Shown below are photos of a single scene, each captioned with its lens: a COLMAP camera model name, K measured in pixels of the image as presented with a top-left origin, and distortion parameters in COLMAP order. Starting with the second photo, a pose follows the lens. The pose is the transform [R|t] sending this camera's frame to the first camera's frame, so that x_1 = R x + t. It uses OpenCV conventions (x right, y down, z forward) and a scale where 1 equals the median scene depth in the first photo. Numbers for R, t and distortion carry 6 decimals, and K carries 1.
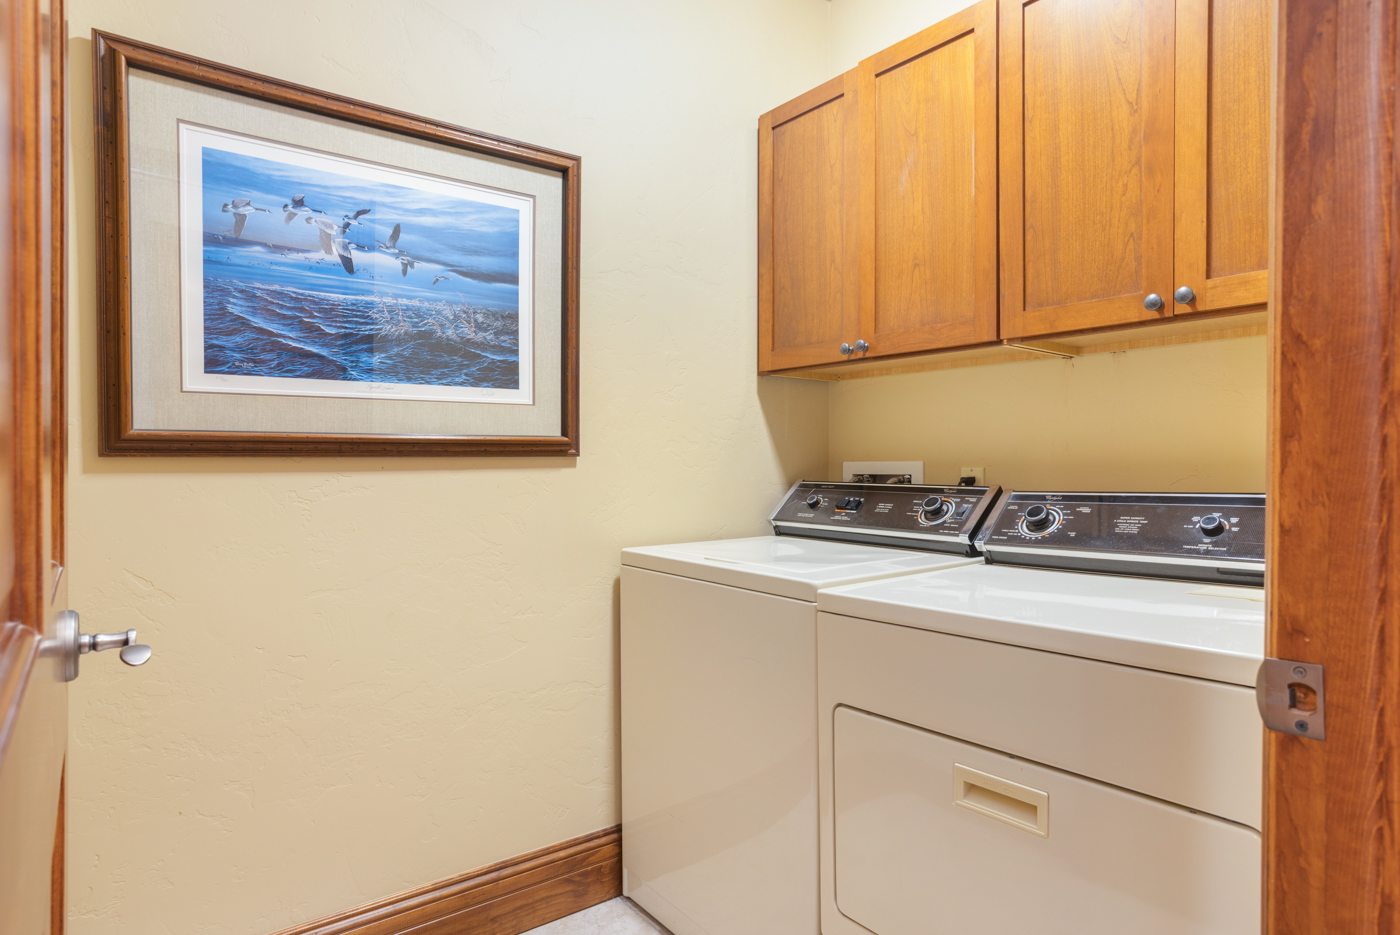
lens RADIAL K [[802.1, 0, 698.8], [0, 802.1, 466.0], [0, 0, 1]] dist [0.006013, -0.000580]
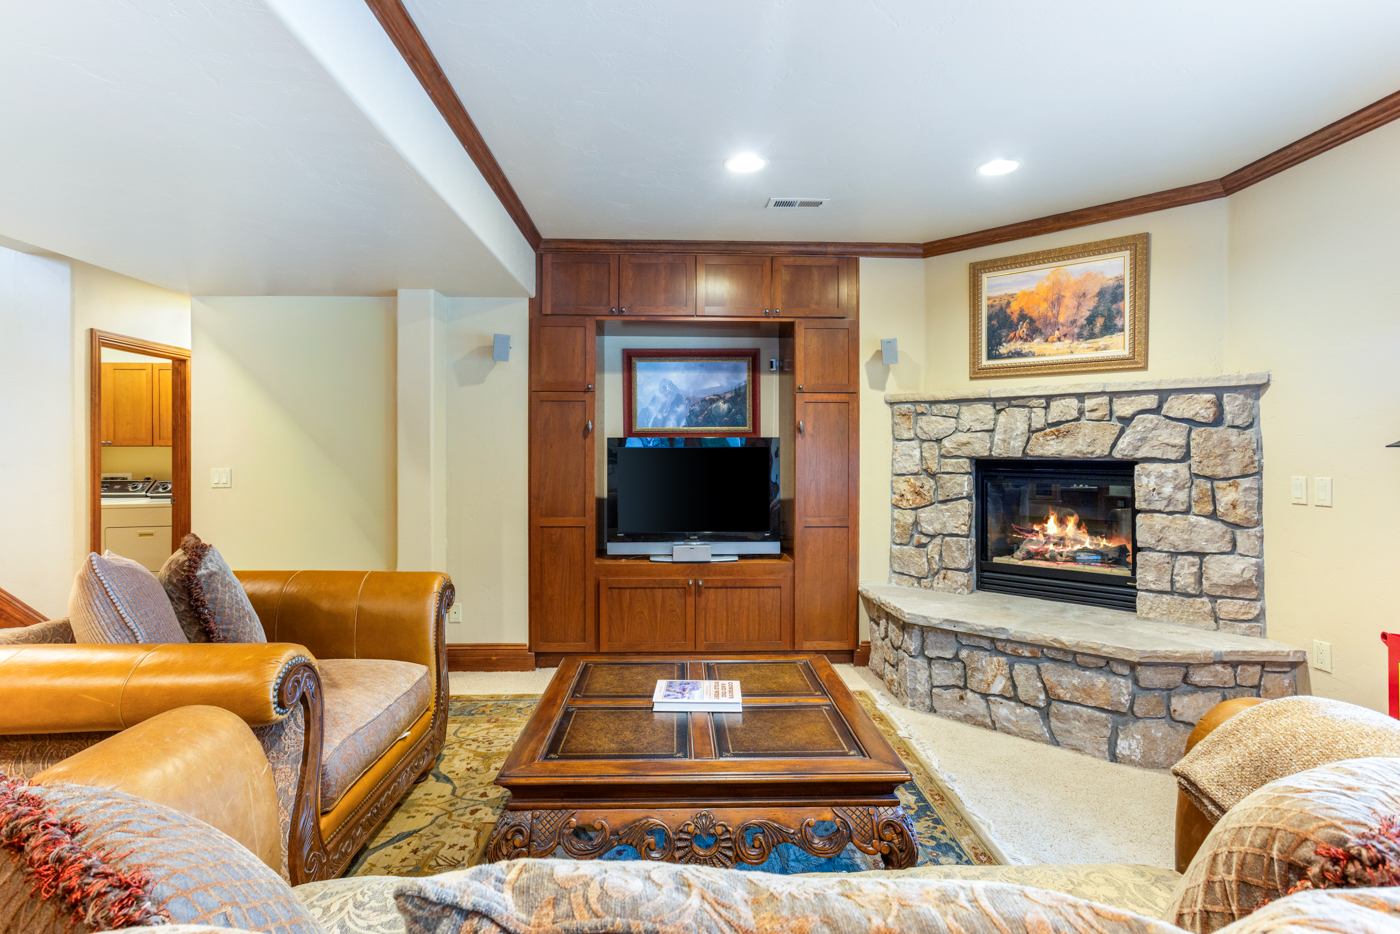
lens RADIAL K [[682.2, 0, 694.0], [0, 682.2, 452.9], [0, 0, 1]] dist [0.009560, -0.001246]
pose [[0.584662, 0.000016, 0.811277, -0.809638], [0.009514, 0.999931, -0.006876, -0.057247], [-0.811222, 0.011738, 0.584621, -3.113710]]
